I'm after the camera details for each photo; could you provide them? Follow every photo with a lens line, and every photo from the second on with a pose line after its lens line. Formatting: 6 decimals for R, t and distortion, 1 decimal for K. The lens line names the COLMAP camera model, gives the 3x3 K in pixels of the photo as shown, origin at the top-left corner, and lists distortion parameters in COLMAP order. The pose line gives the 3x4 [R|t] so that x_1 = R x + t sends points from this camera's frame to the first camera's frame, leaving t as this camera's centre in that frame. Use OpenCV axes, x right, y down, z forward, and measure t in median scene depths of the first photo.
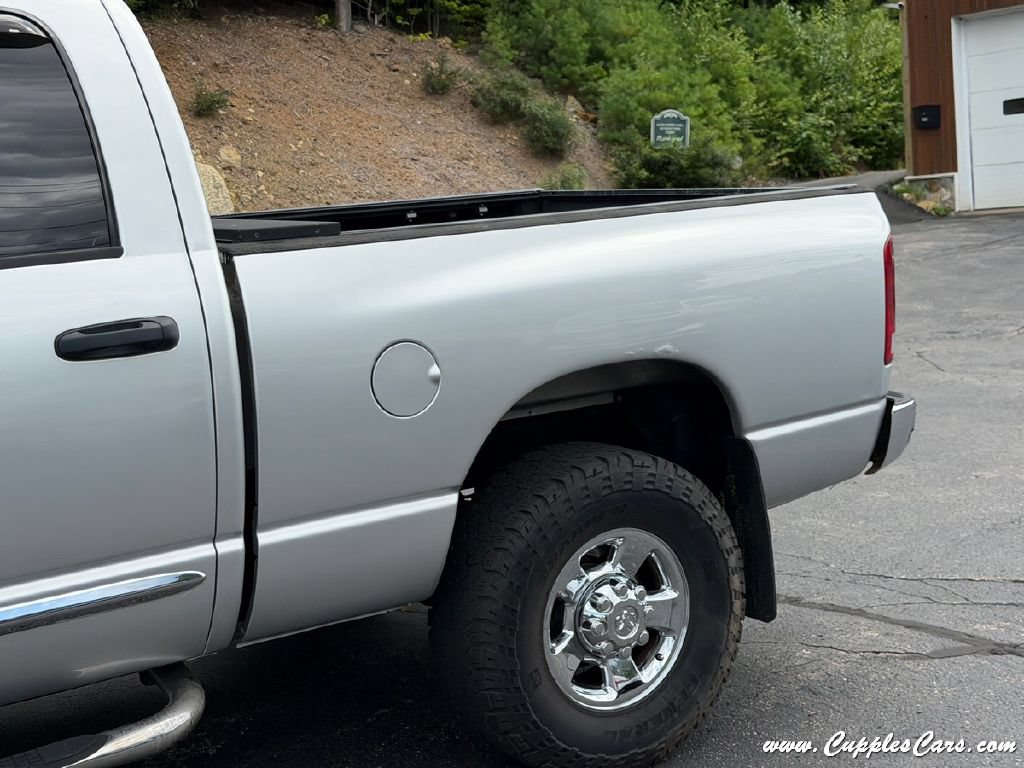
lens RADIAL K [[1521.5, 0, 517.9], [0, 1521.5, 382.0], [0, 0, 1]] dist [0.123400, 0.000000]
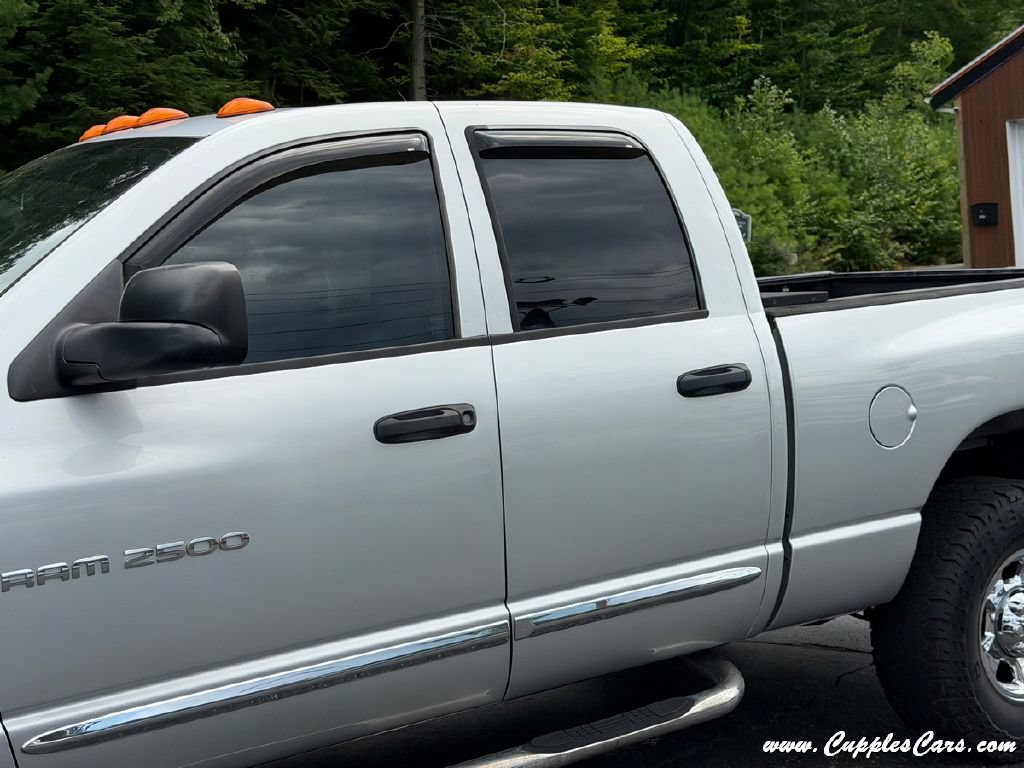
lens RADIAL K [[1521.5, 0, 510.4], [0, 1521.5, 384.7], [0, 0, 1]] dist [0.123400, 0.000000]
pose [[0.999973, -0.005780, 0.004634, -0.061804], [0.006061, 0.998000, -0.062918, 0.007676], [-0.004261, 0.062944, 0.998008, -0.037994]]
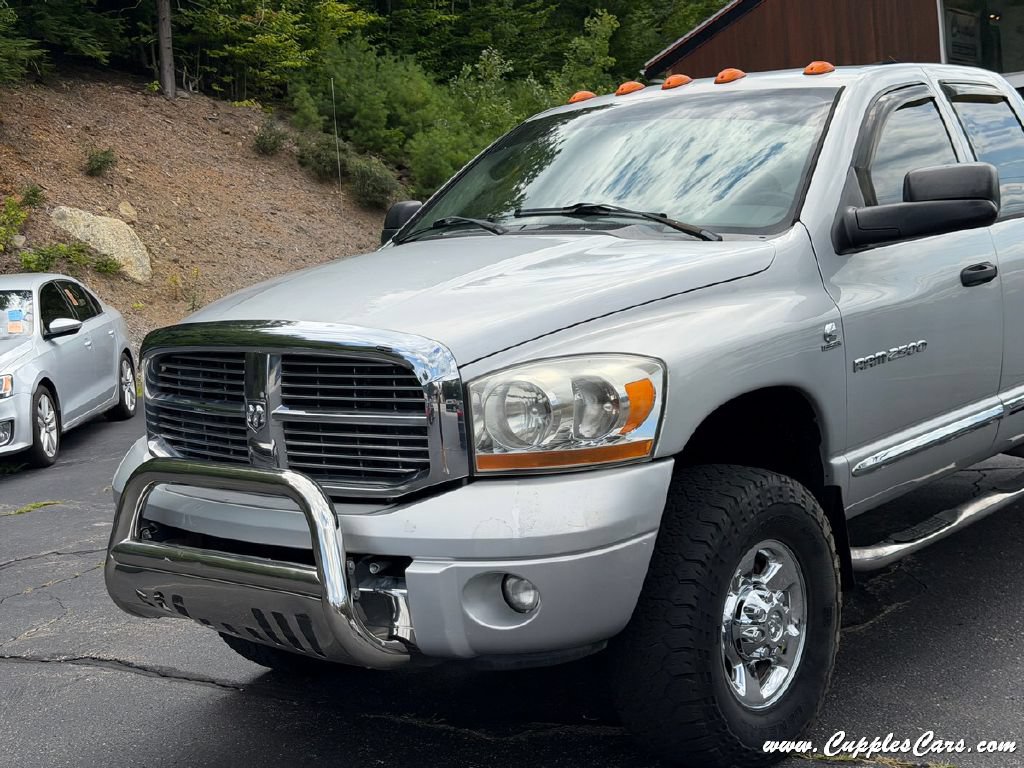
lens RADIAL K [[1522.3, 0, 521.8], [0, 1522.3, 392.3], [0, 0, 1]] dist [0.139586, 0.000000]
pose [[0.954537, -0.052531, 0.293427, -0.212800], [0.063317, 0.997618, -0.027376, 0.022585], [-0.291290, 0.044711, 0.955589, -0.092891]]
